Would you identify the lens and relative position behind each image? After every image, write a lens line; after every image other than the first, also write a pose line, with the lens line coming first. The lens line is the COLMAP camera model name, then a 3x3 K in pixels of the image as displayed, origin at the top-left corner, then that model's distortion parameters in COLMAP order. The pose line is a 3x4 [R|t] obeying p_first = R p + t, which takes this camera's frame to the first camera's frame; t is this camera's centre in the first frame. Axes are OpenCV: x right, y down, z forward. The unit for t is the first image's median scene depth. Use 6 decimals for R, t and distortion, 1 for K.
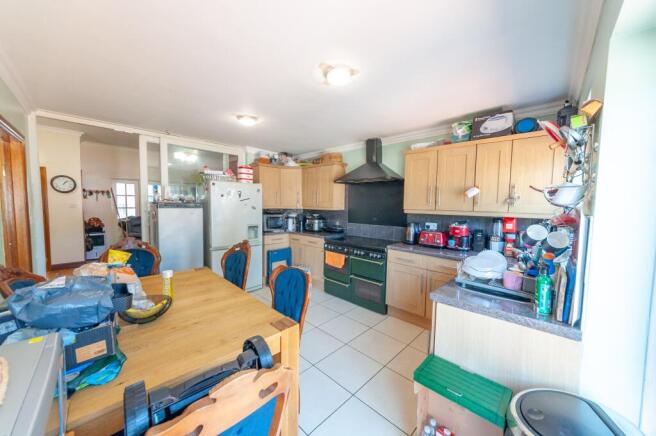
lens RADIAL K [[229.4, 0, 328.0], [0, 229.4, 218.0], [0, 0, 1]] dist [-0.000271, -0.000023]
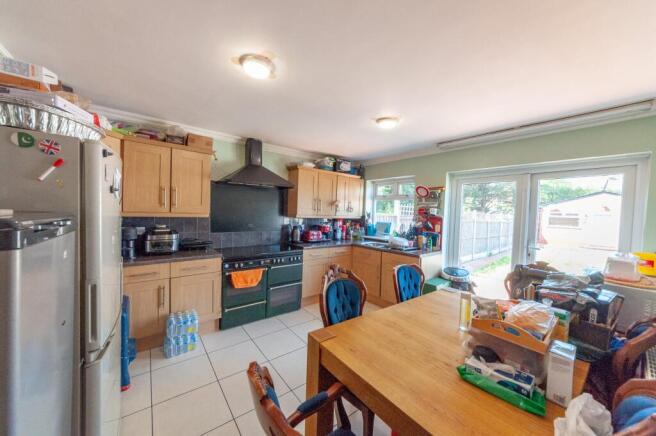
lens RADIAL K [[235.5, 0, 328.0], [0, 235.5, 218.0], [0, 0, 1]] dist [-0.000373, -0.000098]
pose [[0.128942, -0.038214, 0.990916, -0.652241], [0.033462, 0.998856, 0.034166, -0.044094], [-0.991087, 0.028752, 0.130073, 0.530591]]
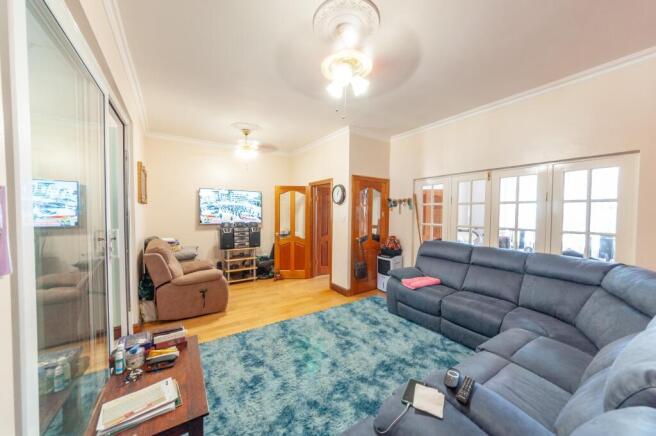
lens RADIAL K [[235.5, 0, 328.0], [0, 235.5, 218.0], [0, 0, 1]] dist [-0.000373, -0.000098]
pose [[-0.211424, 0.007153, -0.977368, -0.310543], [-0.070741, 0.997239, 0.022601, -0.089091], [0.974831, 0.073918, -0.210334, 1.366539]]
